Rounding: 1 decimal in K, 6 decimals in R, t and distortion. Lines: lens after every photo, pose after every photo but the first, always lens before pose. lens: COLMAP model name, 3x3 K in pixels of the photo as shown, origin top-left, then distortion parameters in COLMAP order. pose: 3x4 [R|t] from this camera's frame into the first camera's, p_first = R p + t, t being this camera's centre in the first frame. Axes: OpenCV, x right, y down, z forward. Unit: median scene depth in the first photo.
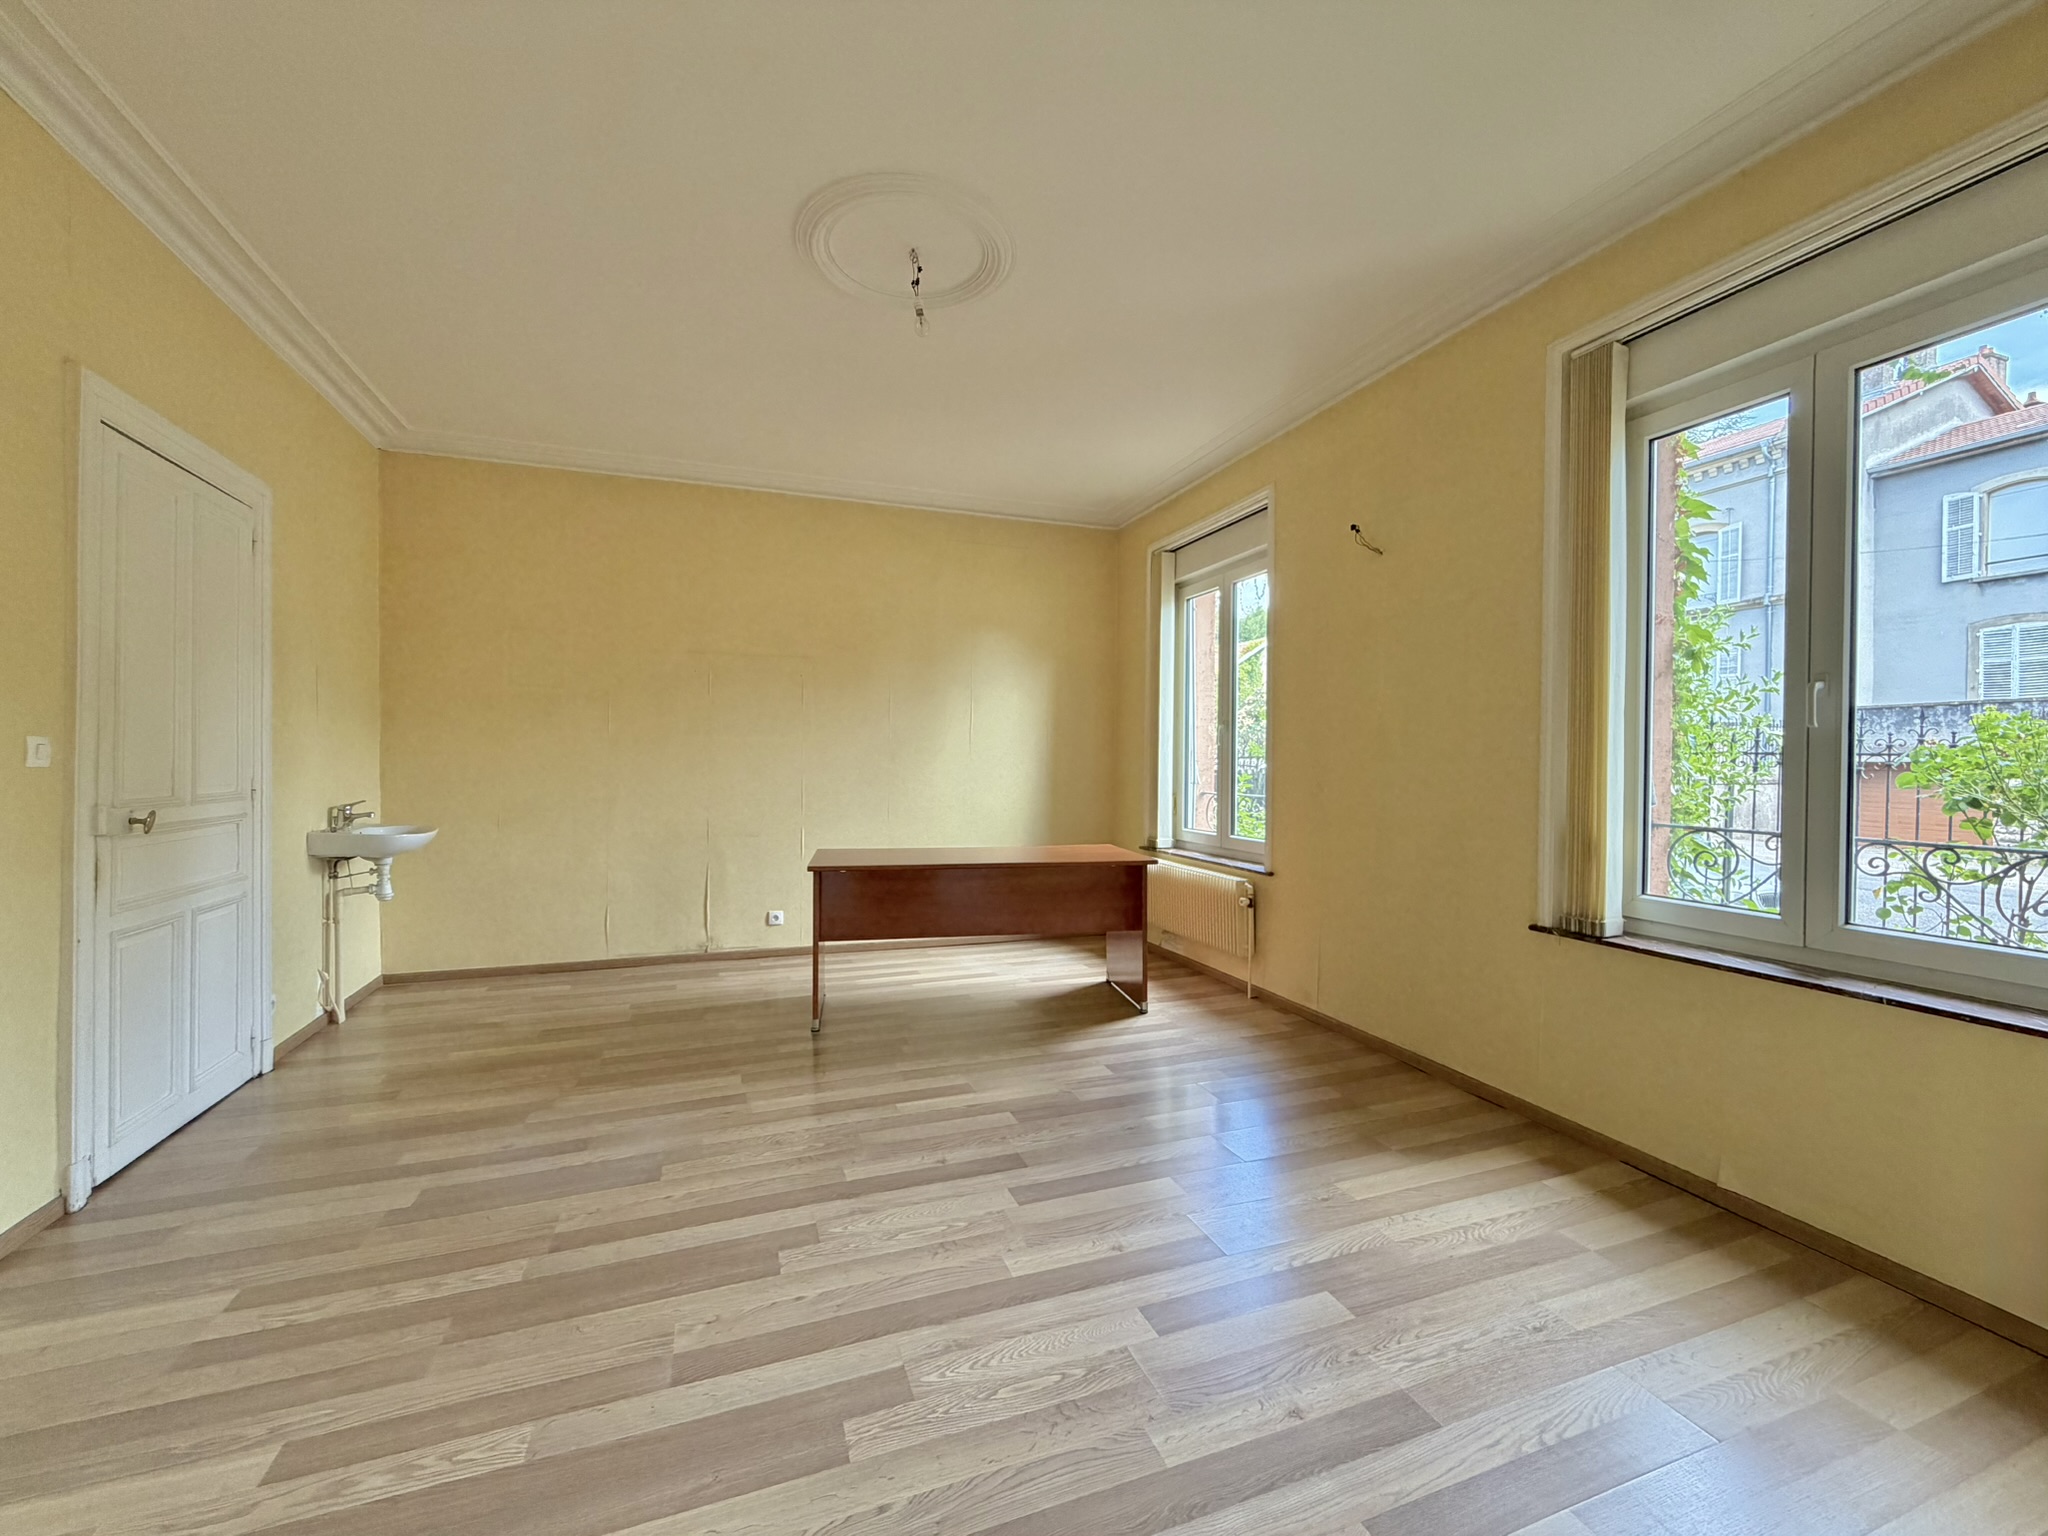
lens RADIAL K [[817.0, 0, 1005.2], [0, 817.0, 769.6], [0, 0, 1]] dist [-0.001661, 0.000164]
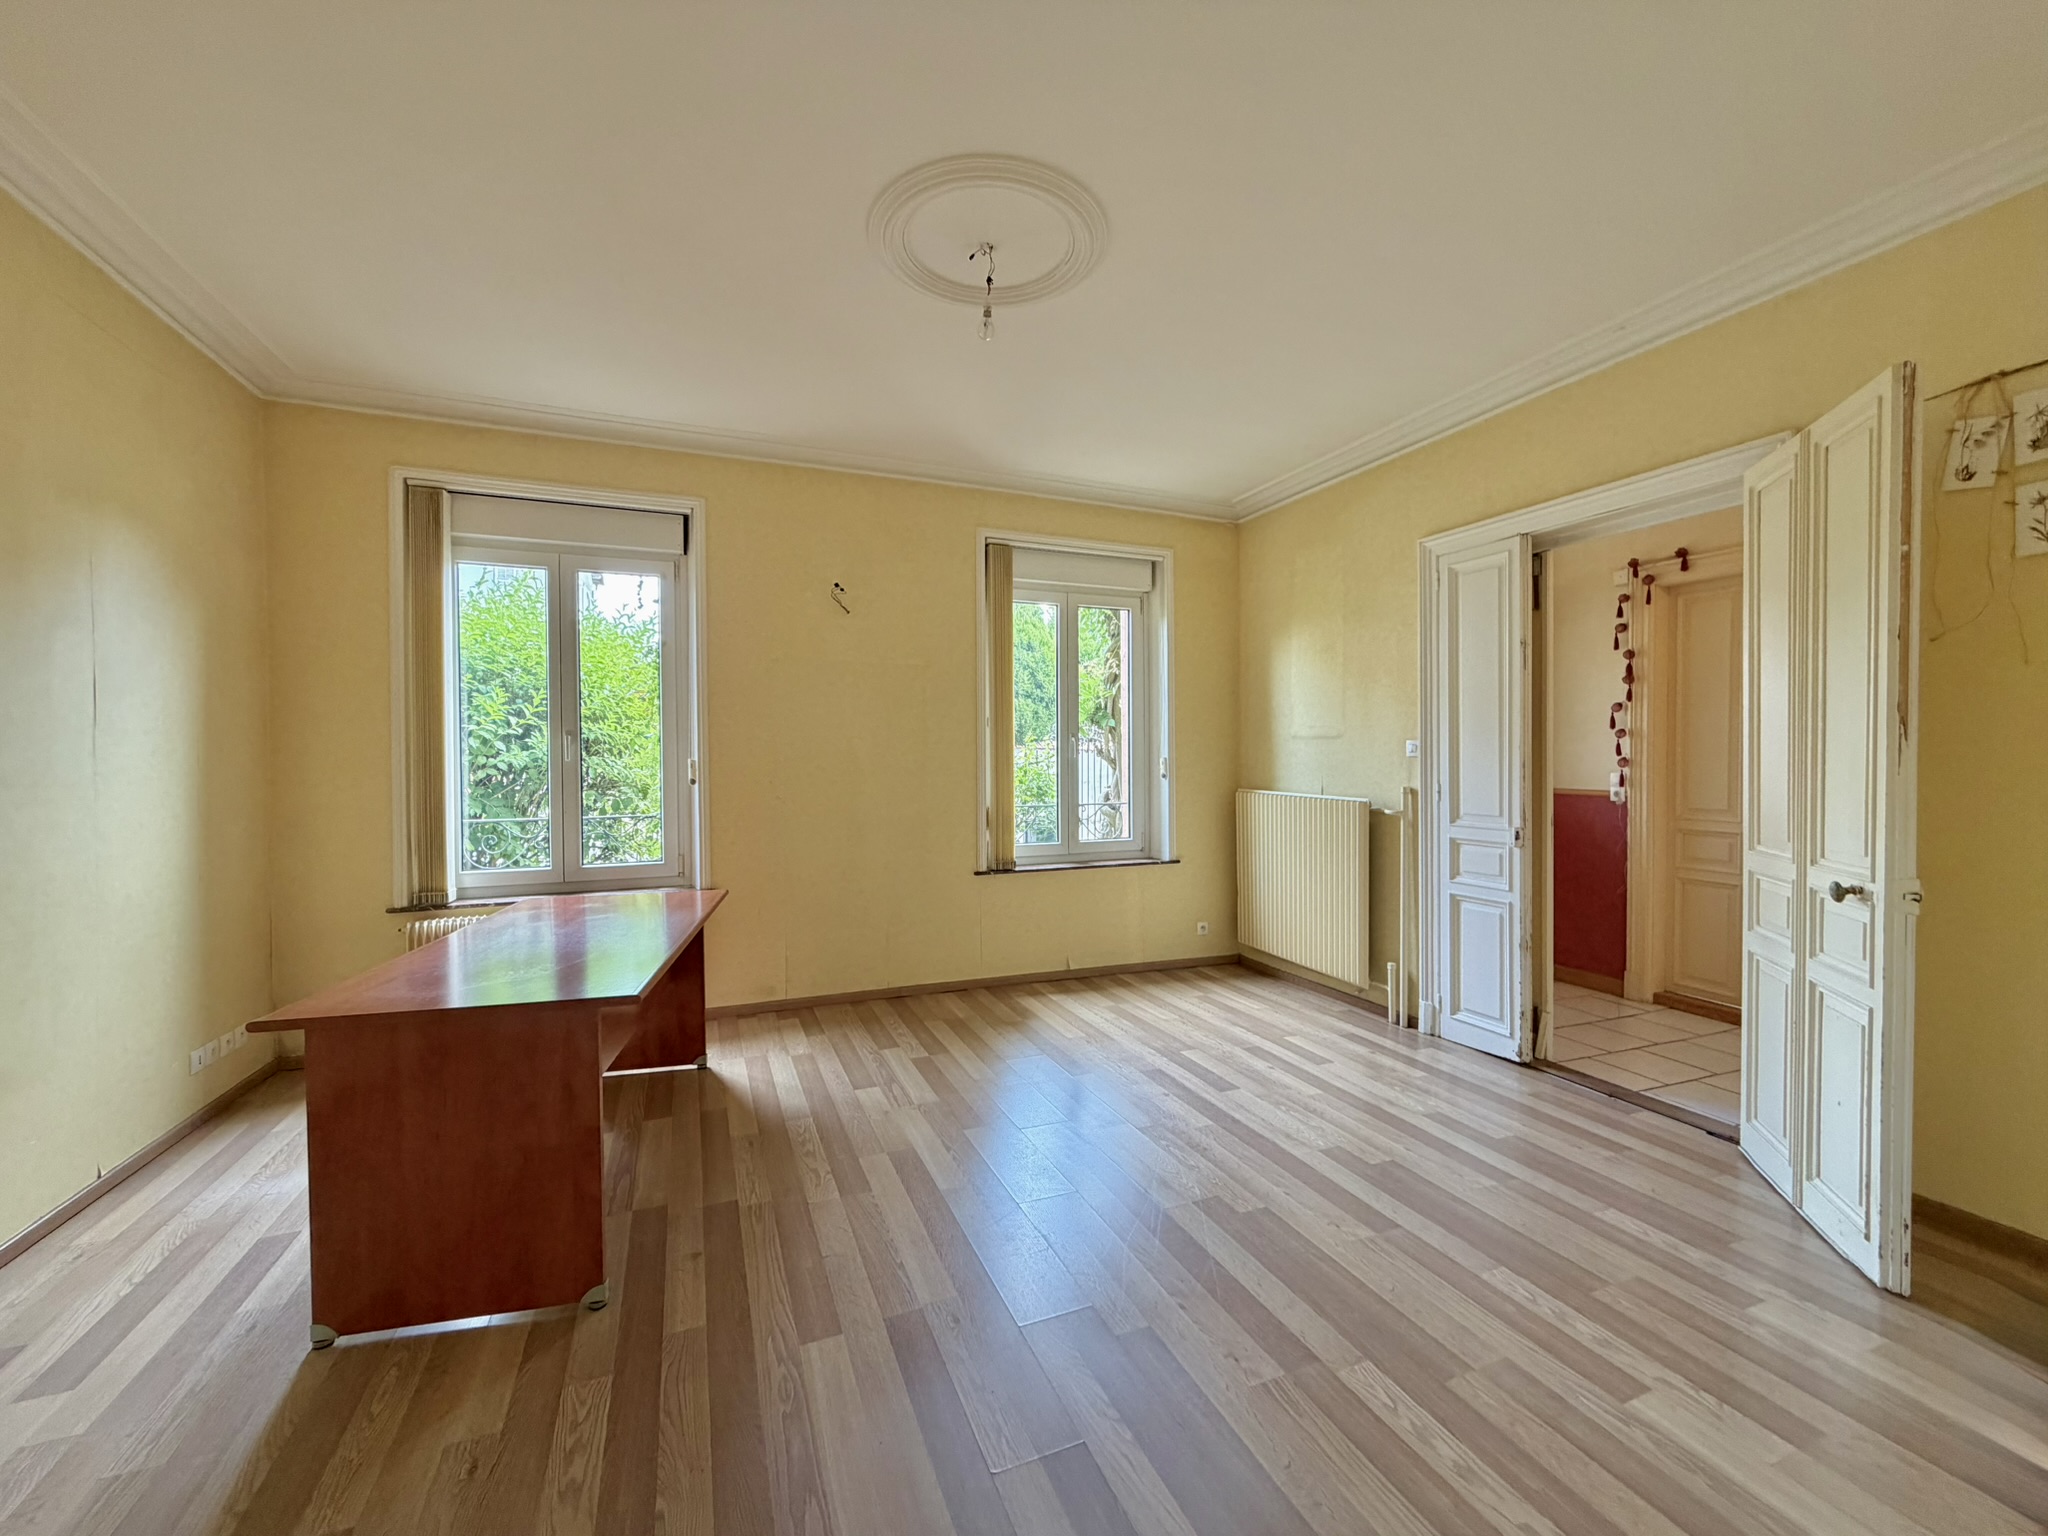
lens RADIAL K [[817.0, 0, 1034.3], [0, 817.0, 766.1], [0, 0, 1]] dist [-0.001661, 0.000164]
pose [[-0.051192, -0.015848, 0.998563, -1.329107], [0.017351, 0.999709, 0.016756, -0.066467], [-0.998538, 0.018184, -0.050902, 1.260063]]
